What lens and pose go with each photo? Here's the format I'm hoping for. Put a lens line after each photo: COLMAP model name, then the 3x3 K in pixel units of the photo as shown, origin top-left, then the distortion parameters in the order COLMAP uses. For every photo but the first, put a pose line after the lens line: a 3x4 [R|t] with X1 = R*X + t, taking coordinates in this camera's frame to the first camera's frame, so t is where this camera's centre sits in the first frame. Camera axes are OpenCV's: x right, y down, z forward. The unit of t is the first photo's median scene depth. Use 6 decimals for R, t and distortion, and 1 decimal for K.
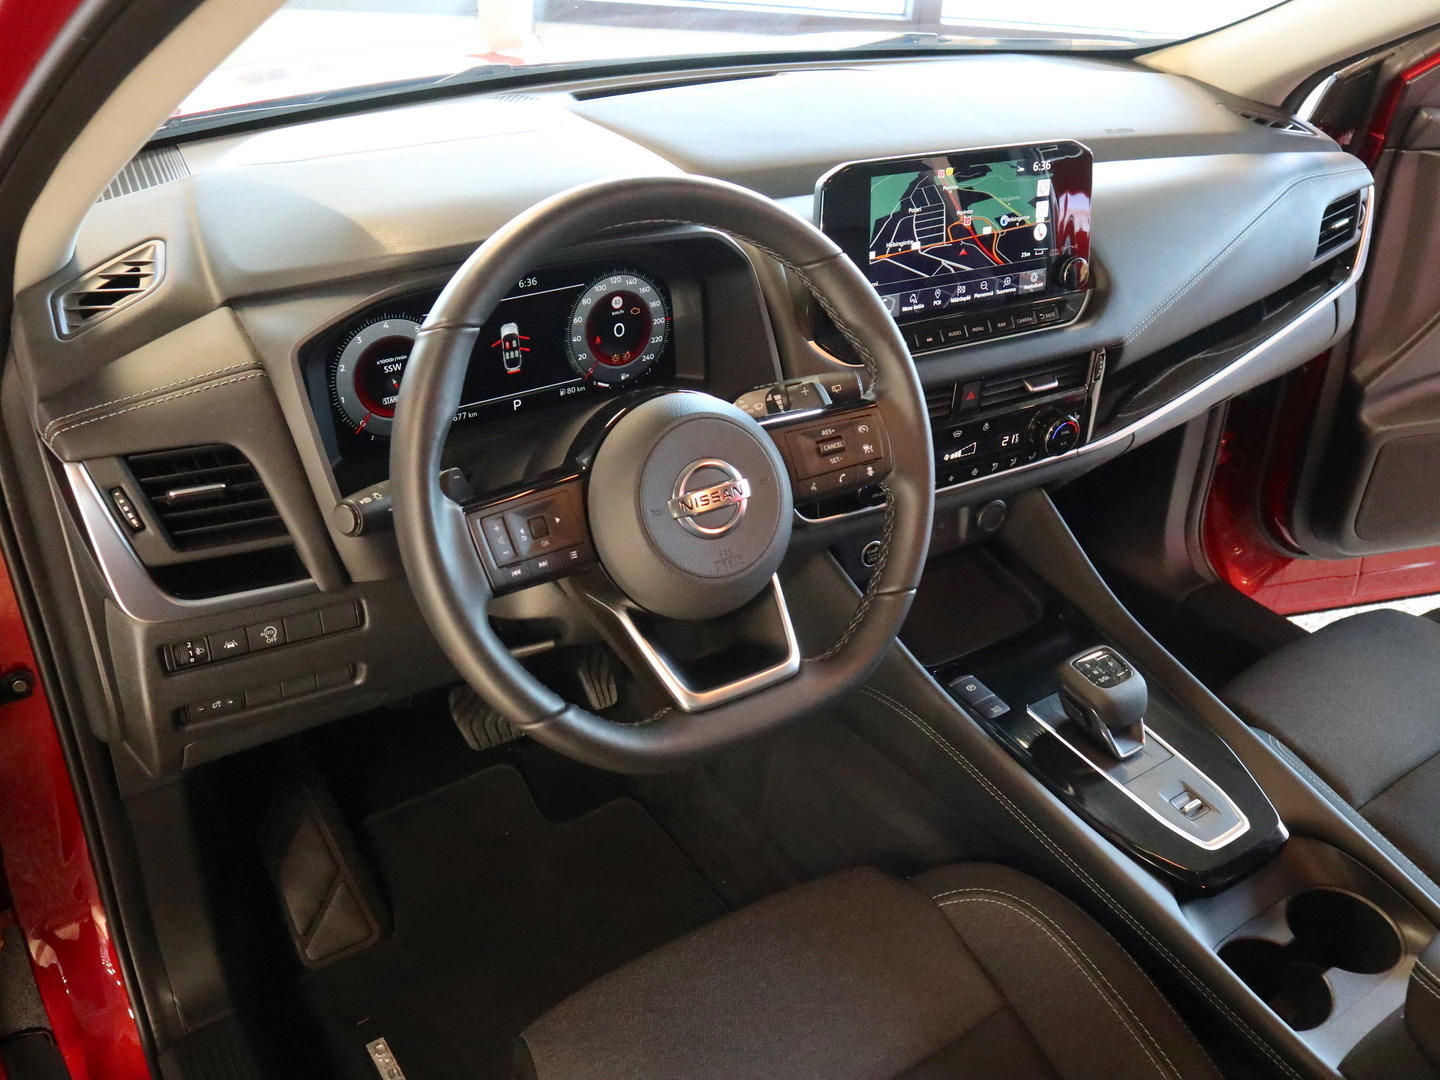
lens RADIAL K [[1124.6, 0, 728.6], [0, 1124.6, 529.5], [0, 0, 1]] dist [-0.093638, 0.032926]
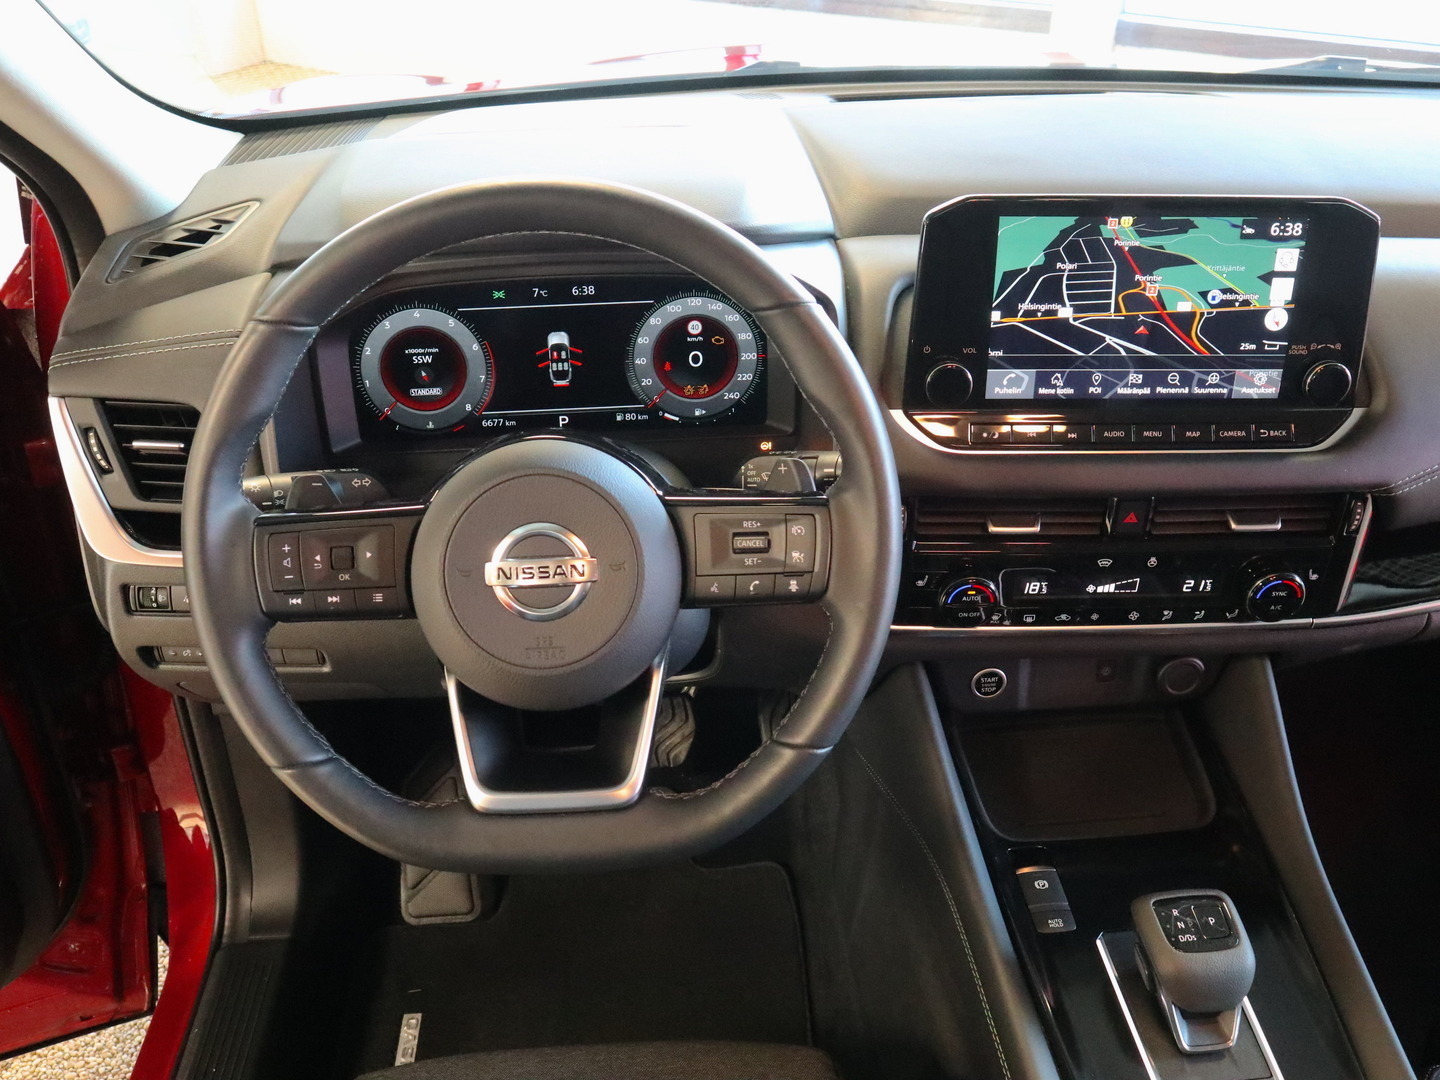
lens RADIAL K [[1124.6, 0, 719.8], [0, 1124.6, 532.8], [0, 0, 1]] dist [-0.093638, 0.032926]
pose [[0.883563, 0.219581, -0.413643, 0.312866], [-0.223565, 0.973891, 0.039440, -0.084583], [0.411504, 0.057628, 0.909584, 0.216944]]
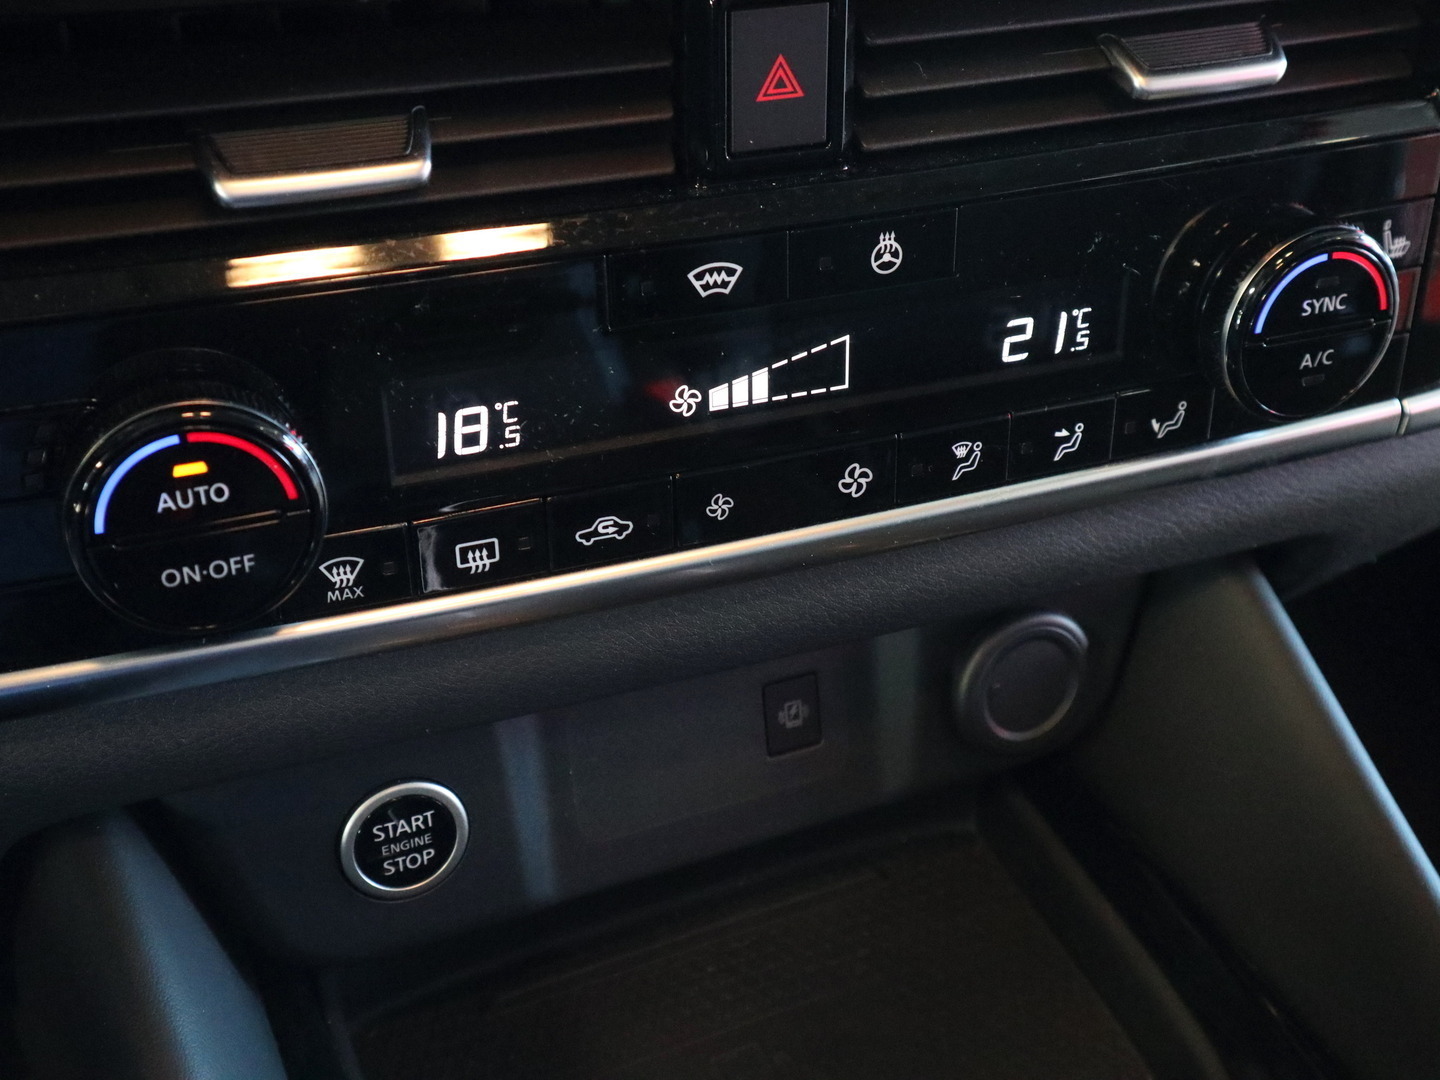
lens RADIAL K [[1923.0, 0, 711.2], [0, 1923.0, 543.8], [0, 0, 1]] dist [0.044324, 0.000000]
pose [[0.993641, 0.034170, -0.107281, 0.267765], [-0.038320, 0.998585, -0.036861, -0.029158], [0.105870, 0.040738, 0.993545, 0.737581]]
